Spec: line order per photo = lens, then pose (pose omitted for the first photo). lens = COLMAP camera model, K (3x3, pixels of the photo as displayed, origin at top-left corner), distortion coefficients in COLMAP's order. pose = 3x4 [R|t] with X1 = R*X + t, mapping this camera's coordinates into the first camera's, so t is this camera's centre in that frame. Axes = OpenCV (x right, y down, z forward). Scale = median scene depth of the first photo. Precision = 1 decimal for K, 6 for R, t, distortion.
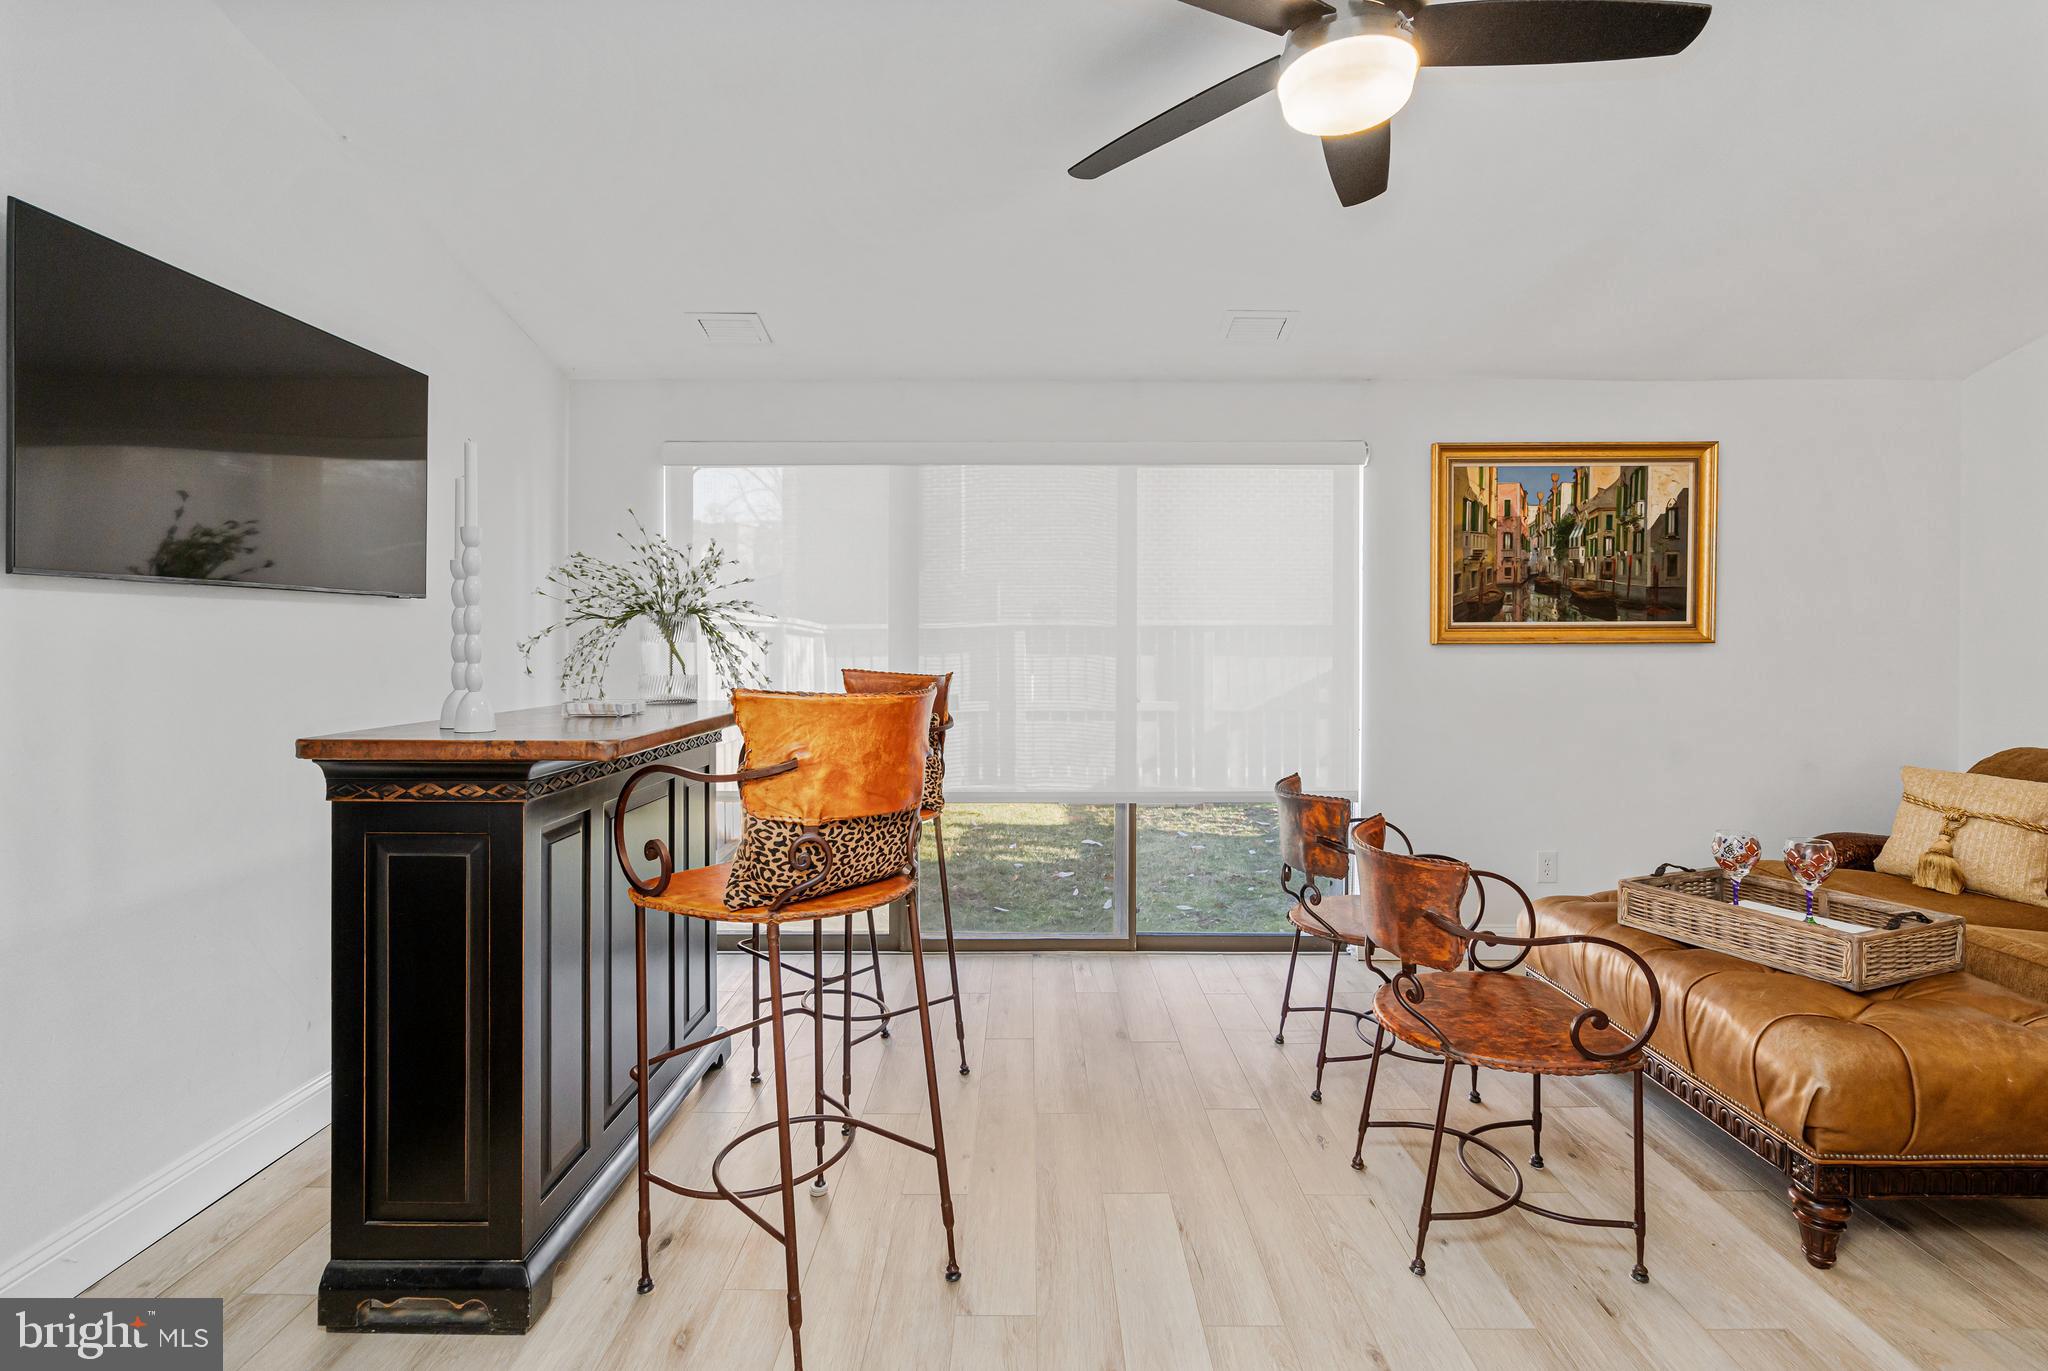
lens RADIAL K [[957.8, 0, 1022.0], [0, 957.8, 643.4], [0, 0, 1]] dist [-0.002235, 0.000003]
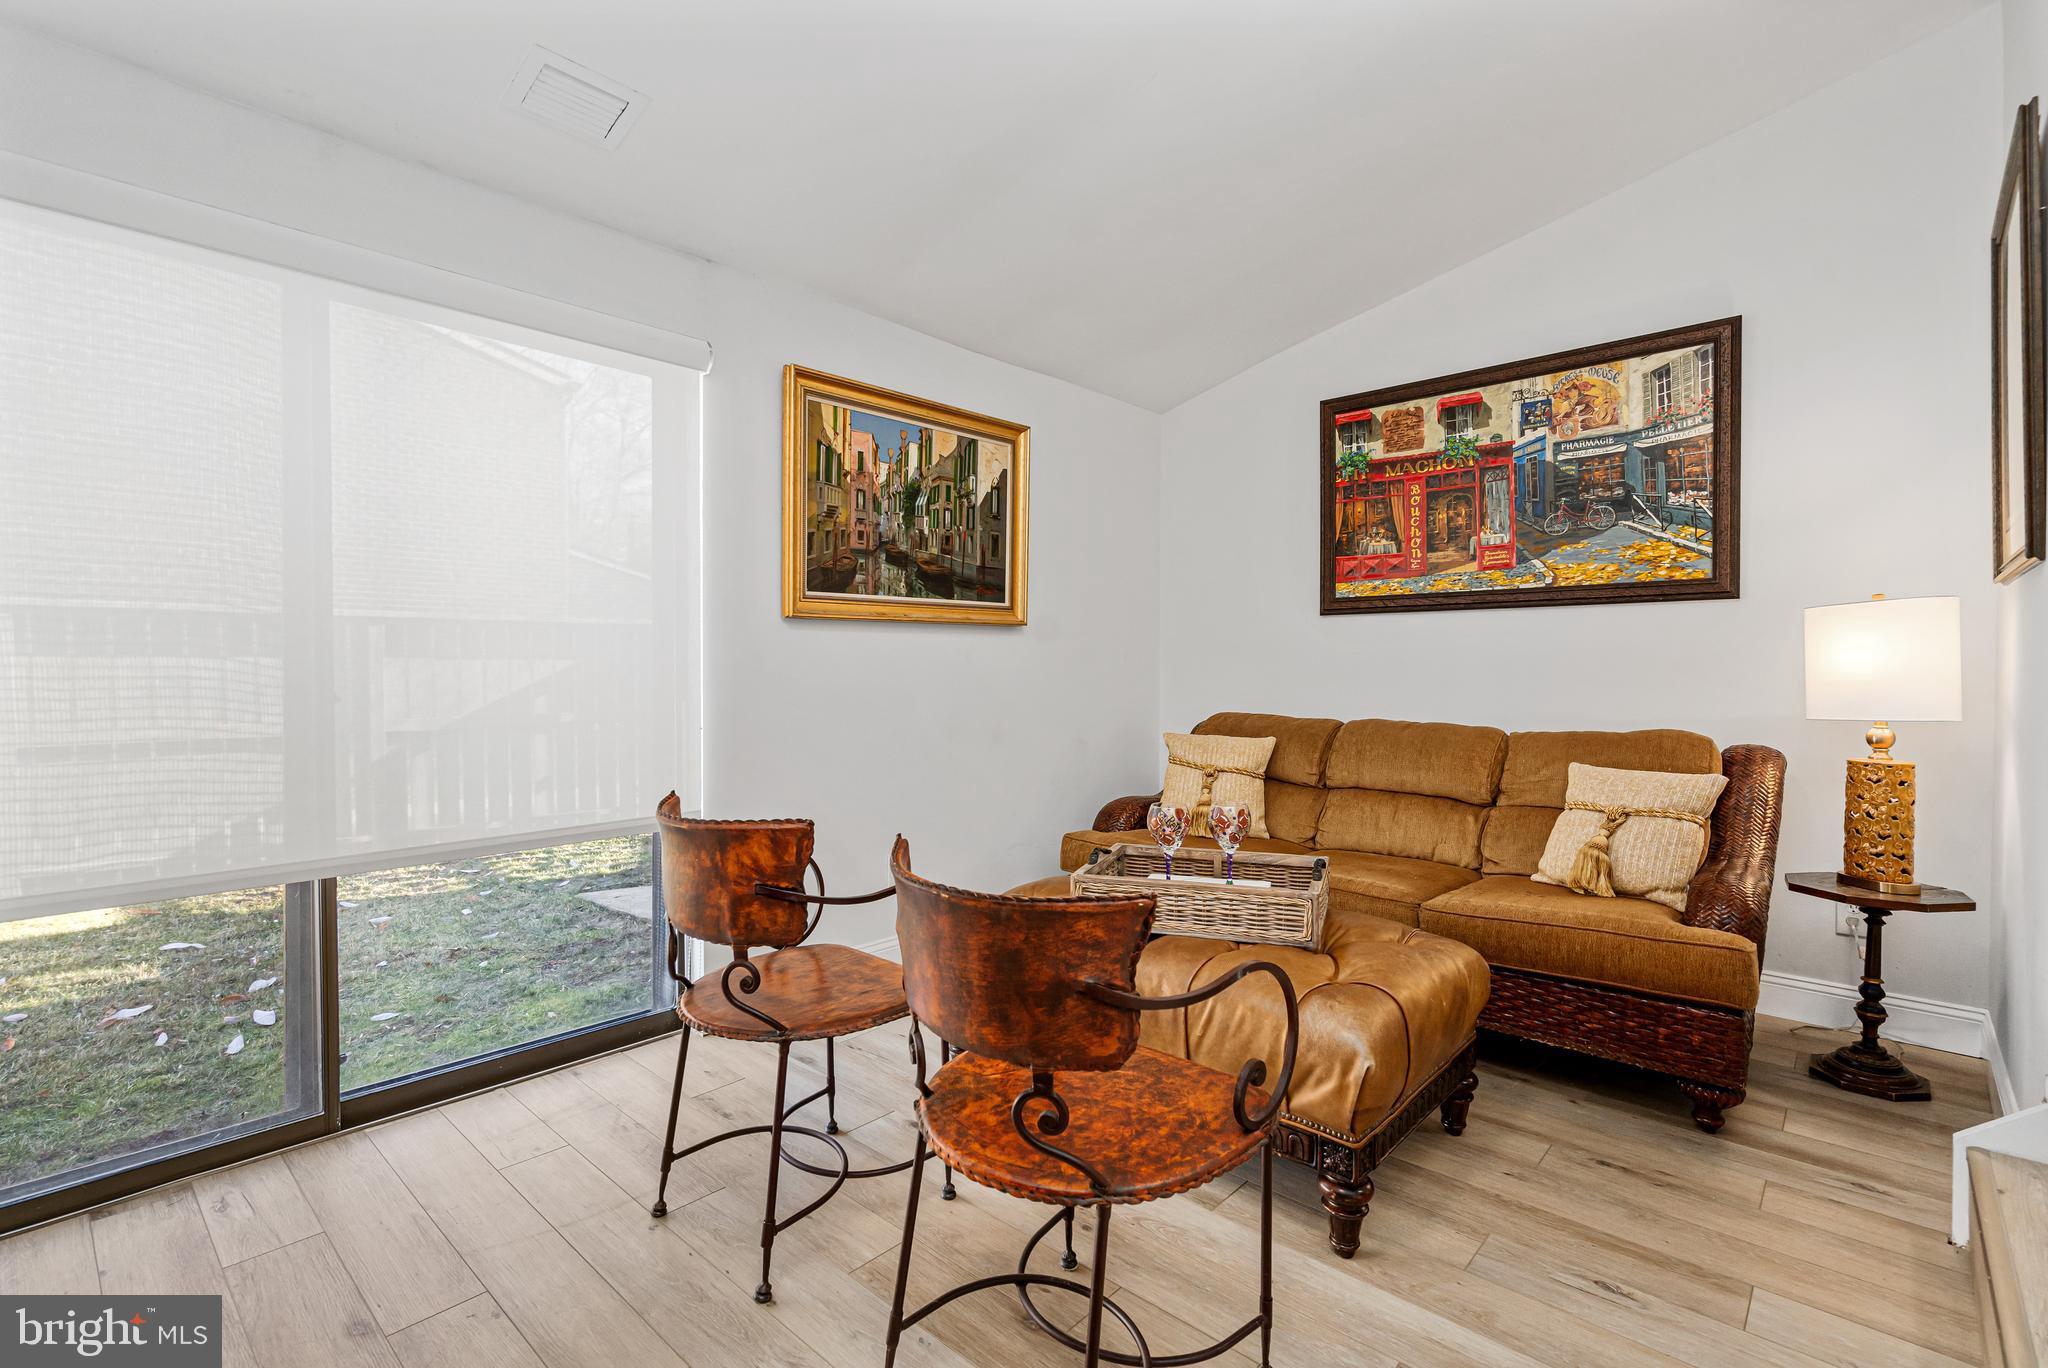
lens RADIAL K [[939.0, 0, 1024.0], [0, 939.0, 684.0], [0, 0, 1]] dist [-0.004249, 0.000906]
pose [[0.668454, -0.015172, 0.743598, -0.022366], [-0.000773, 0.999777, 0.021094, 0.040417], [-0.743753, -0.014676, 0.668294, 0.328370]]
